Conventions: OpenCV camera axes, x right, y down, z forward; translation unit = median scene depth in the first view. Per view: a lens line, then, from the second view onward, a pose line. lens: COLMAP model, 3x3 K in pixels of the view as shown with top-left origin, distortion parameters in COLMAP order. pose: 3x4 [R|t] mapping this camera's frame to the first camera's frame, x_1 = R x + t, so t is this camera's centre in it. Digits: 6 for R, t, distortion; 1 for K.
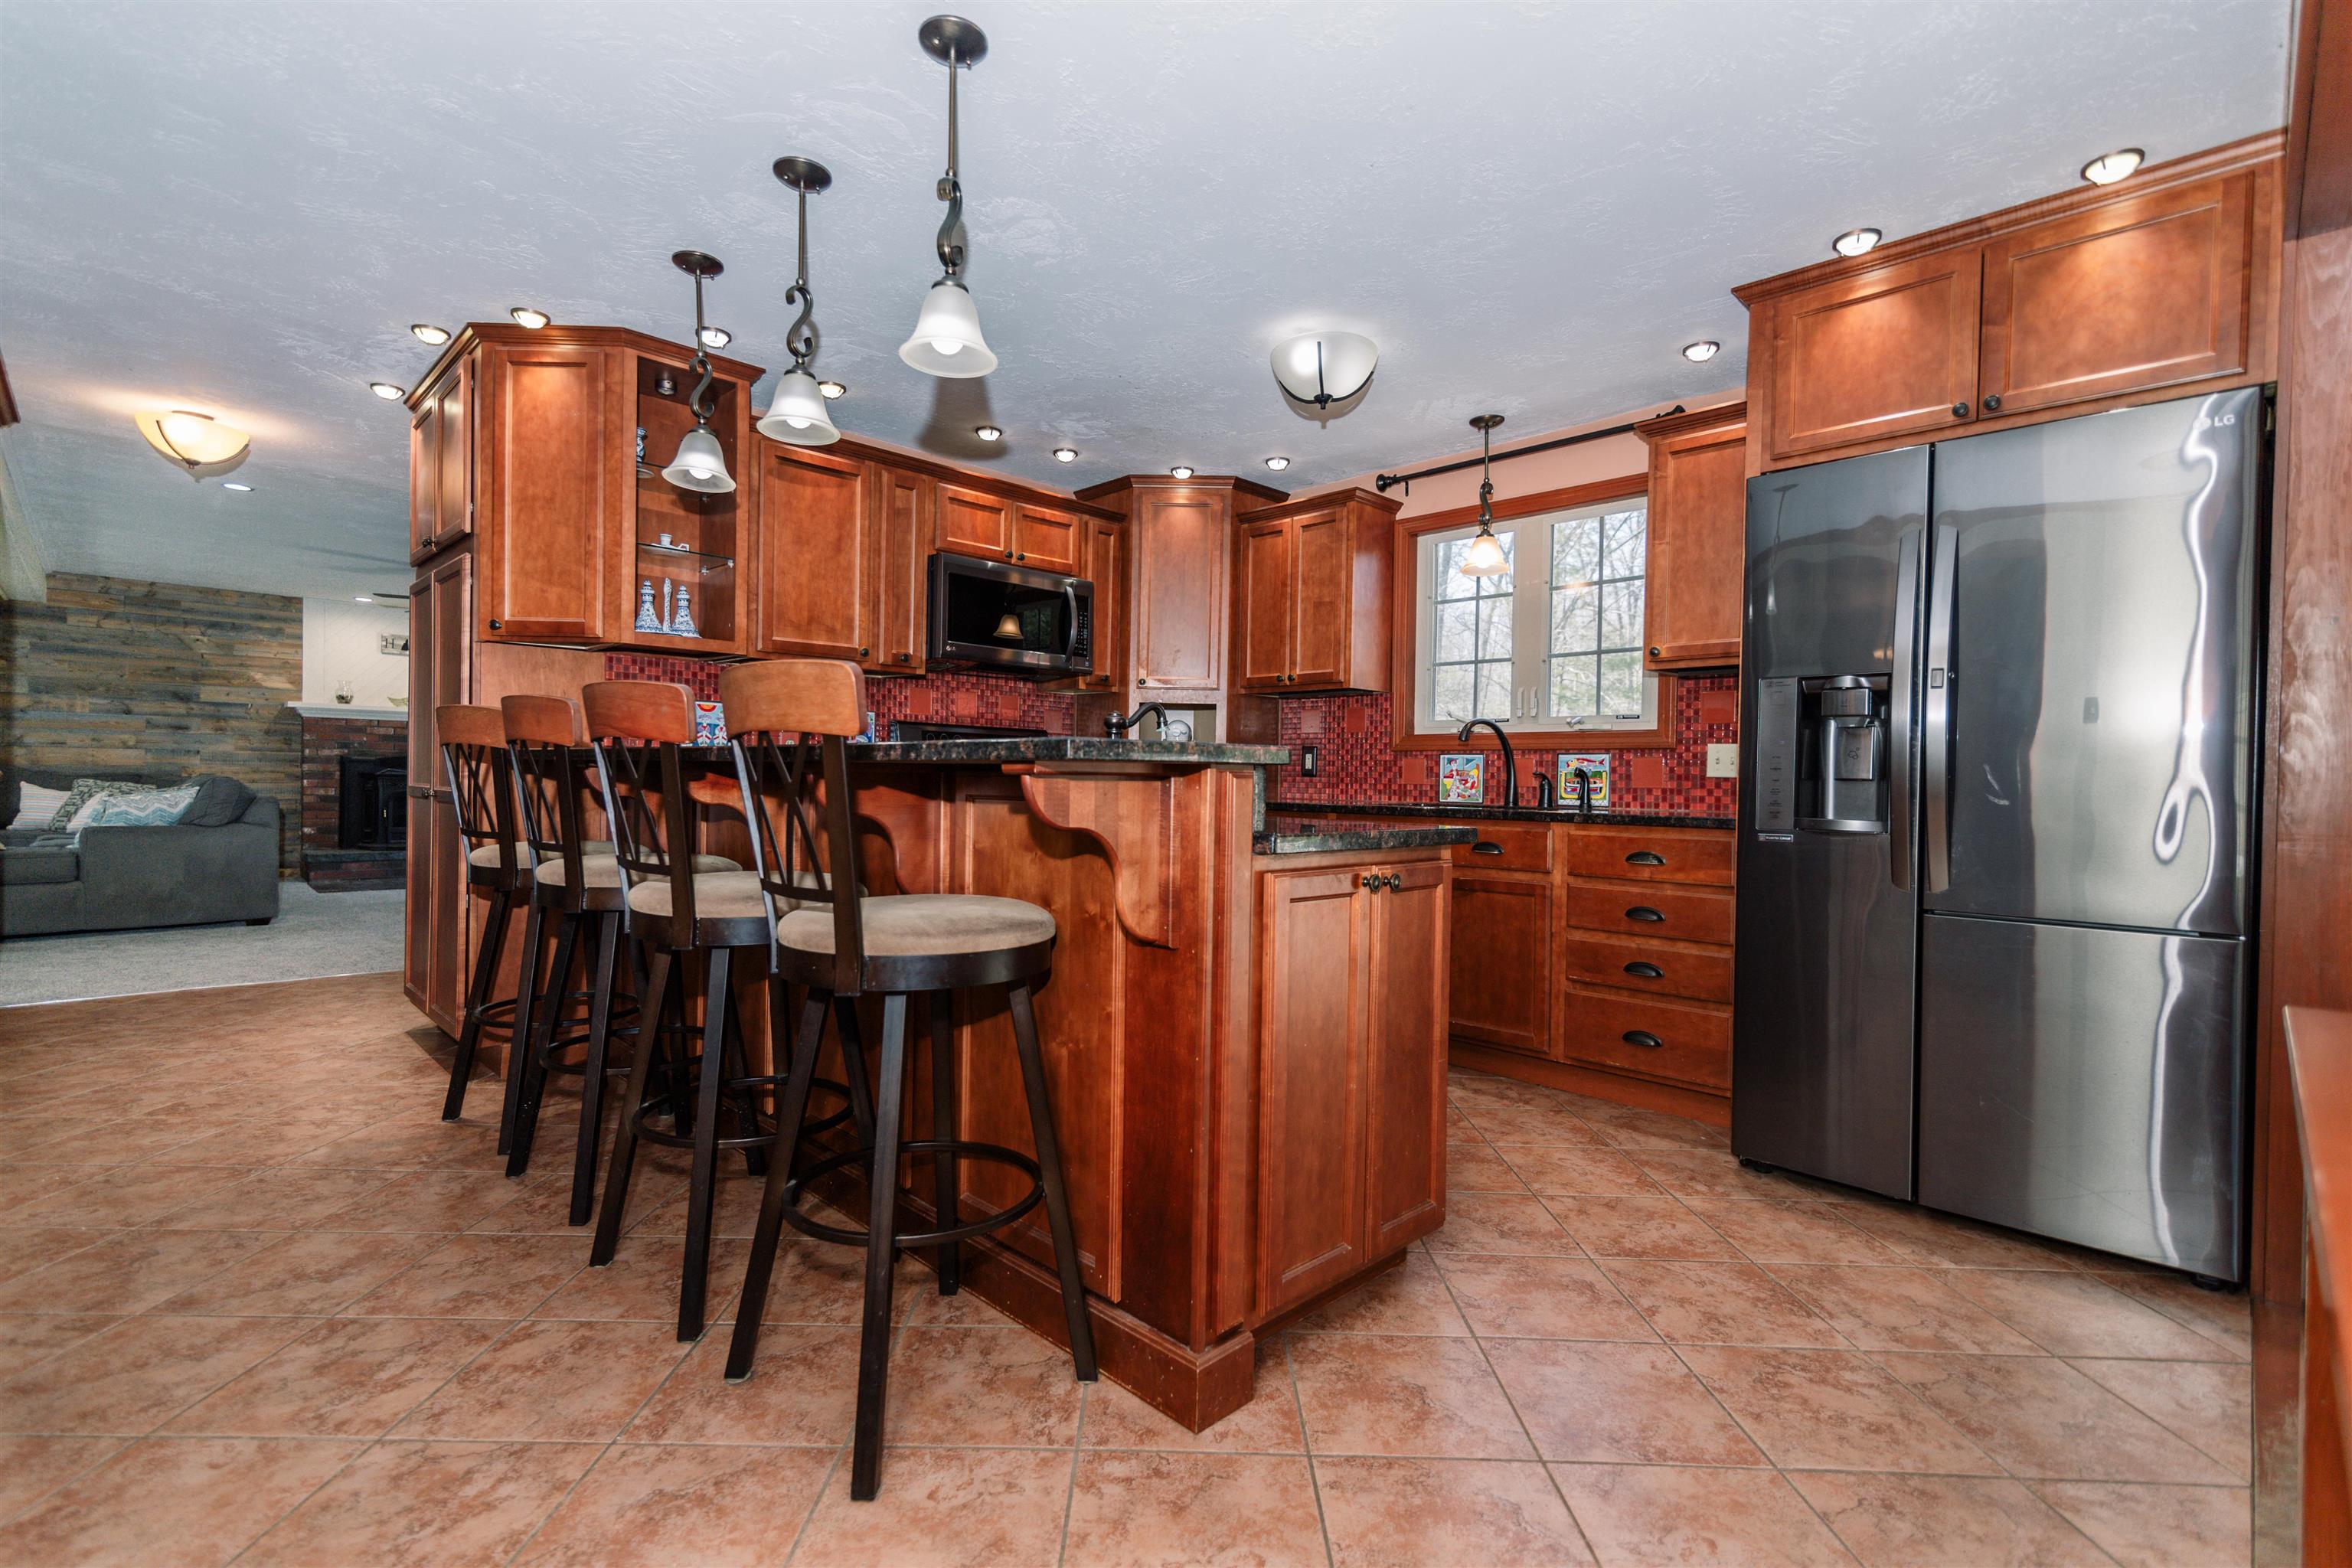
lens RADIAL K [[1064.4, 0, 1182.6], [0, 1064.4, 786.5], [0, 0, 1]] dist [0.012001, -0.000708]
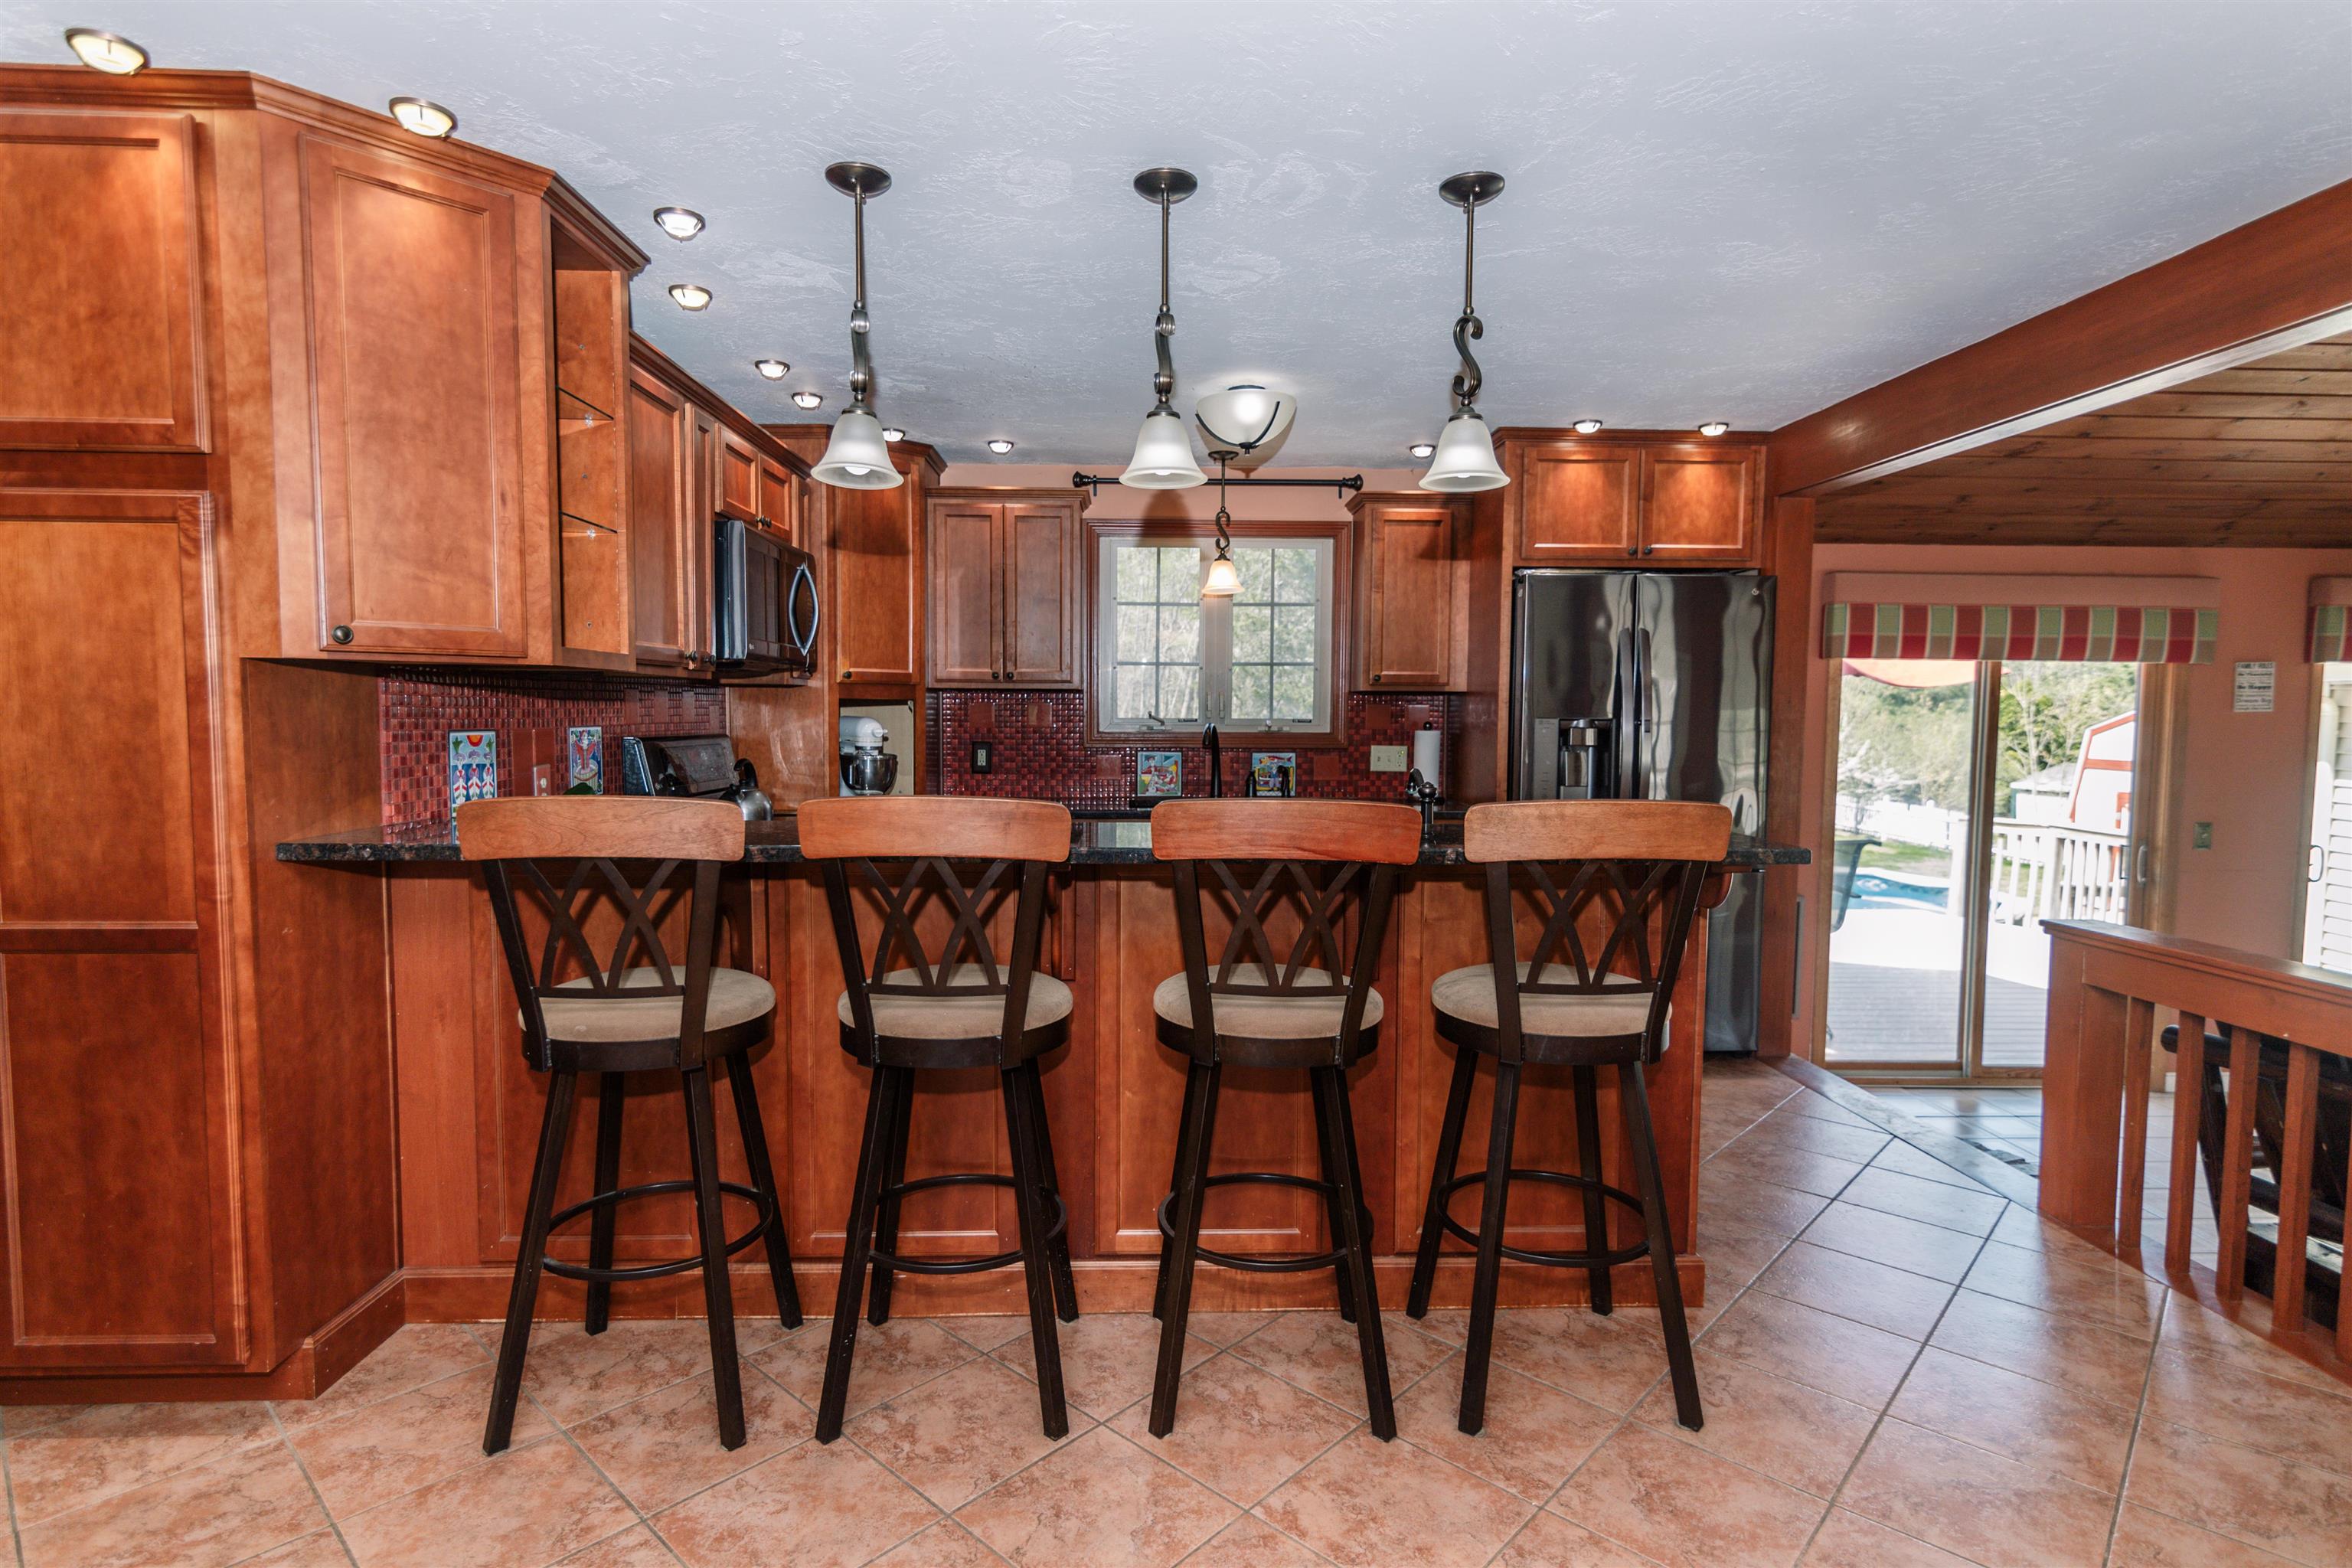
lens RADIAL K [[1184.5, 0, 1178.0], [0, 1184.5, 781.8], [0, 0, 1]] dist [0.004144, -0.000190]
pose [[0.679379, -0.058425, 0.731458, -0.701546], [0.008494, 0.997385, 0.071777, -0.099945], [-0.733738, -0.042550, 0.678099, 0.204944]]
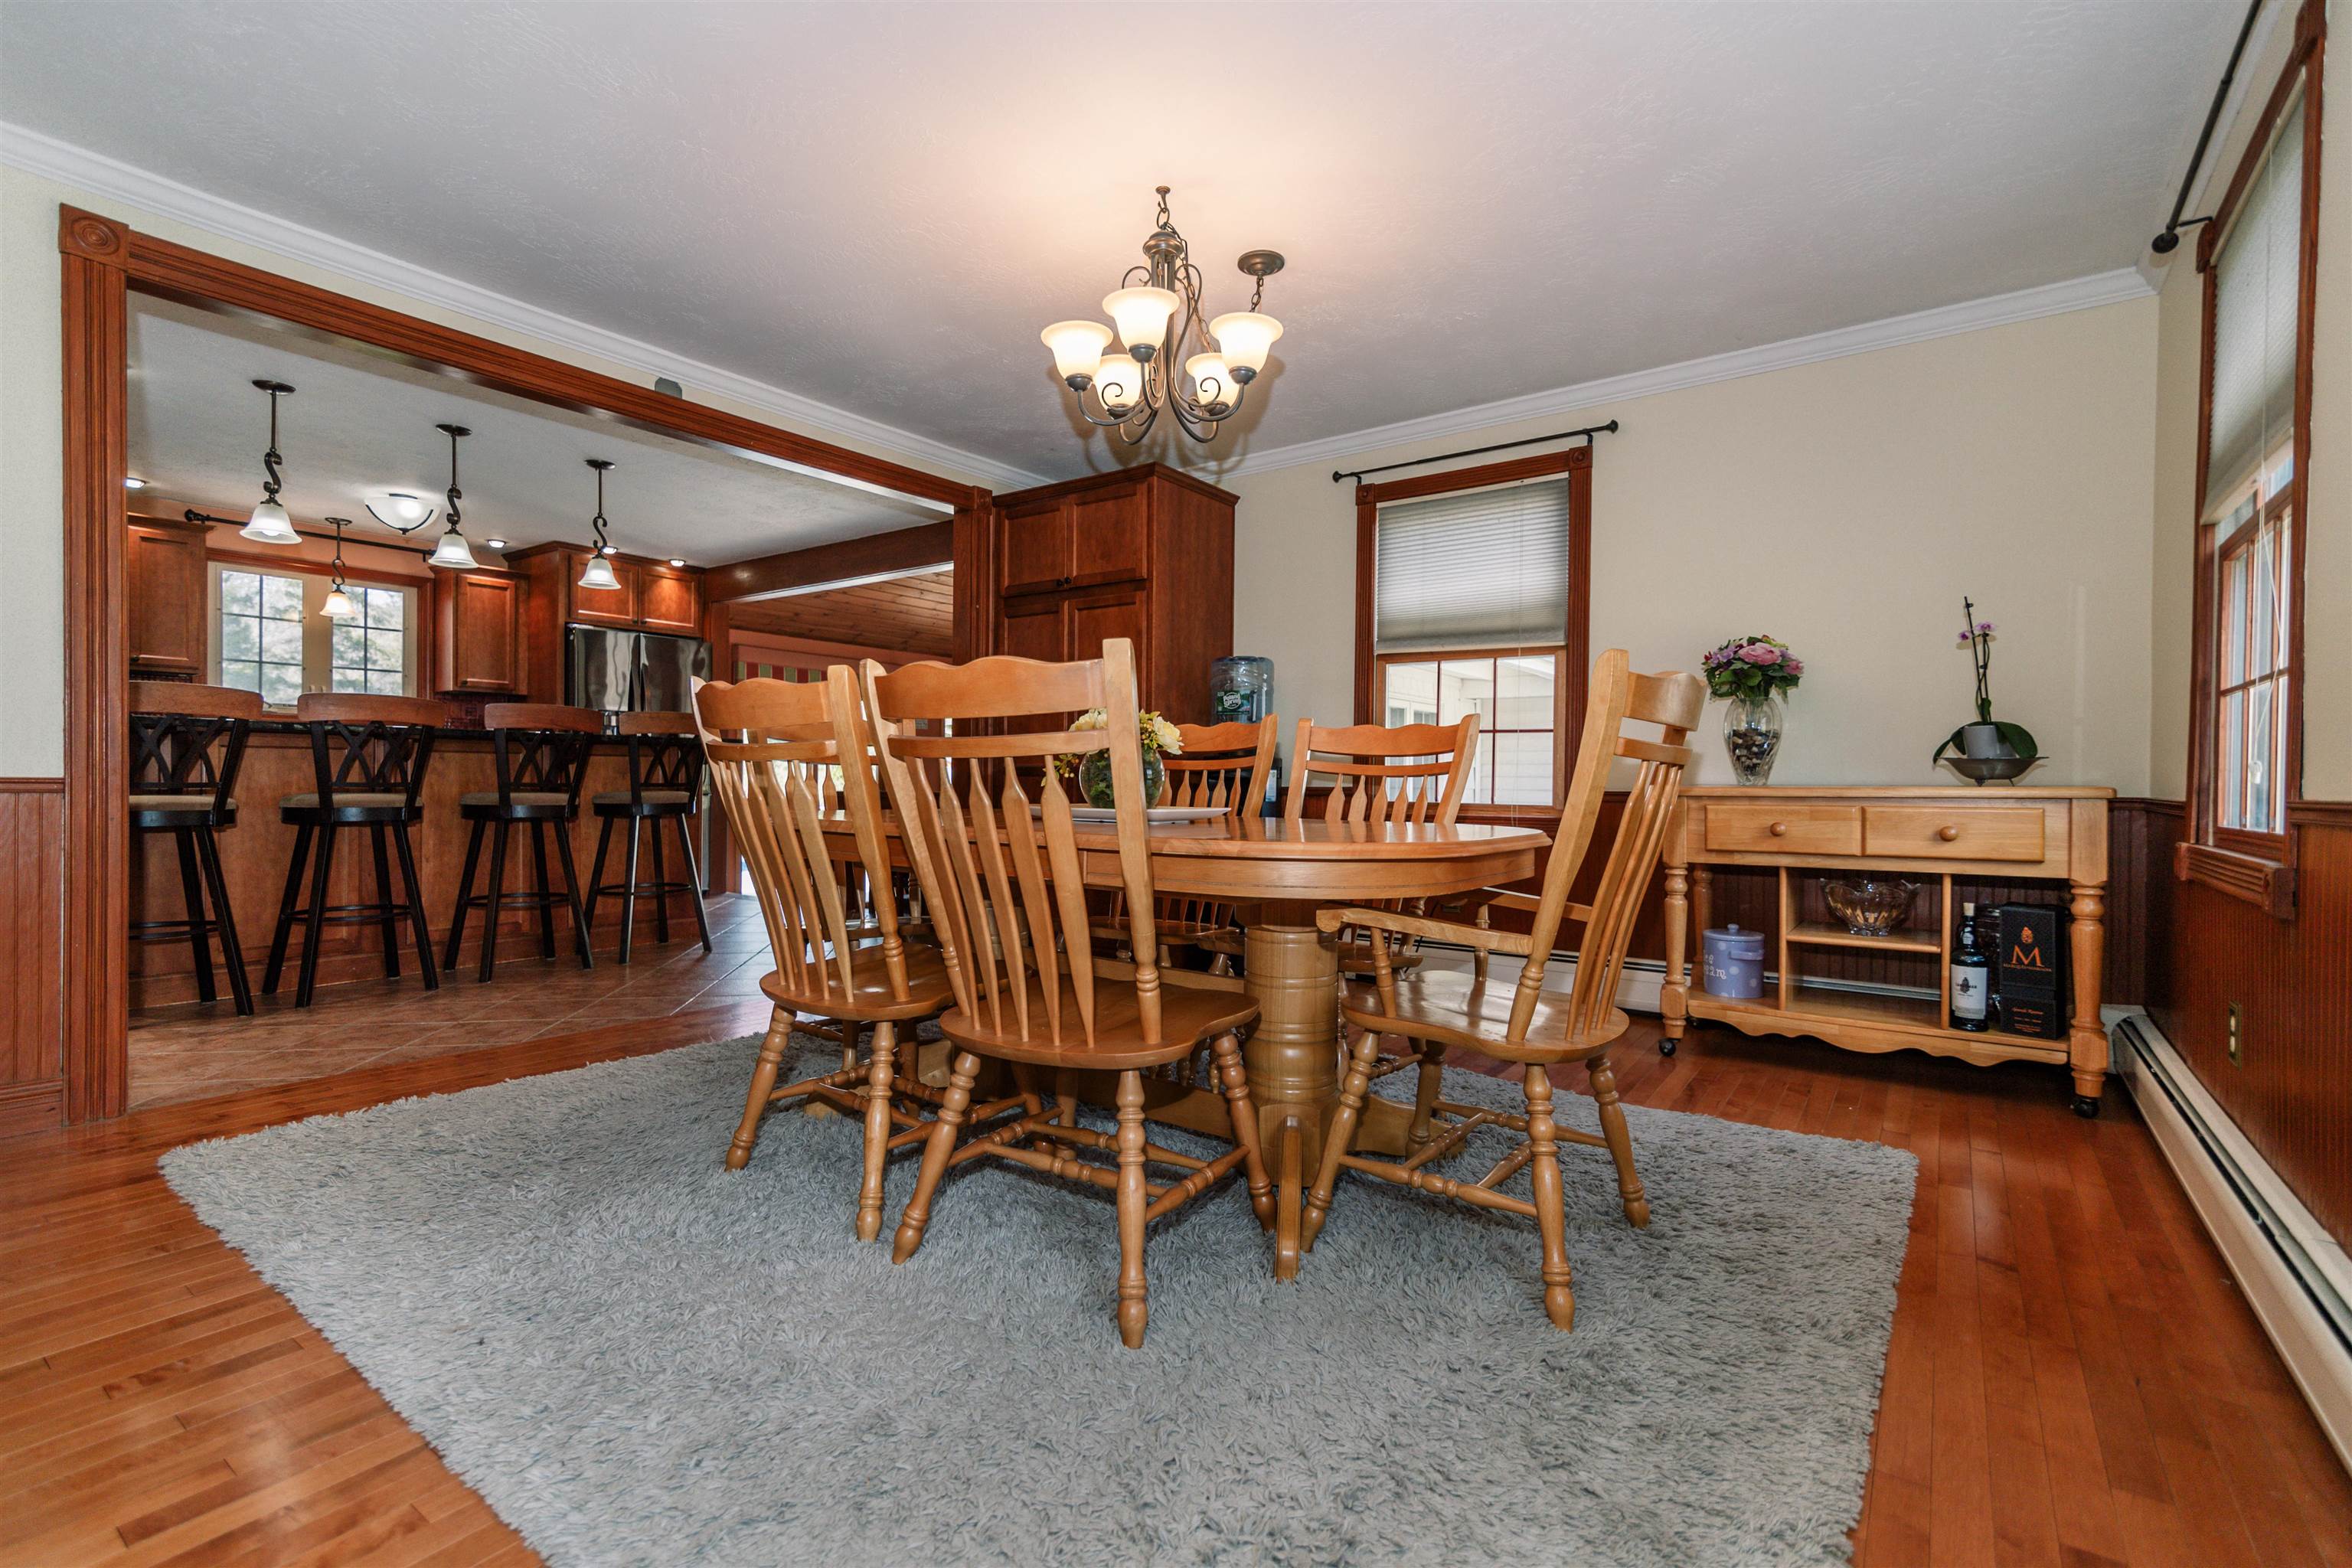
lens RADIAL K [[1064.4, 0, 1173.5], [0, 1064.4, 786.3], [0, 0, 1]] dist [0.012001, -0.000708]
pose [[-0.146355, -0.022105, 0.988985, -1.635109], [-0.008445, 0.999742, 0.021095, 0.017353], [-0.989196, -0.005265, -0.146504, -0.015640]]
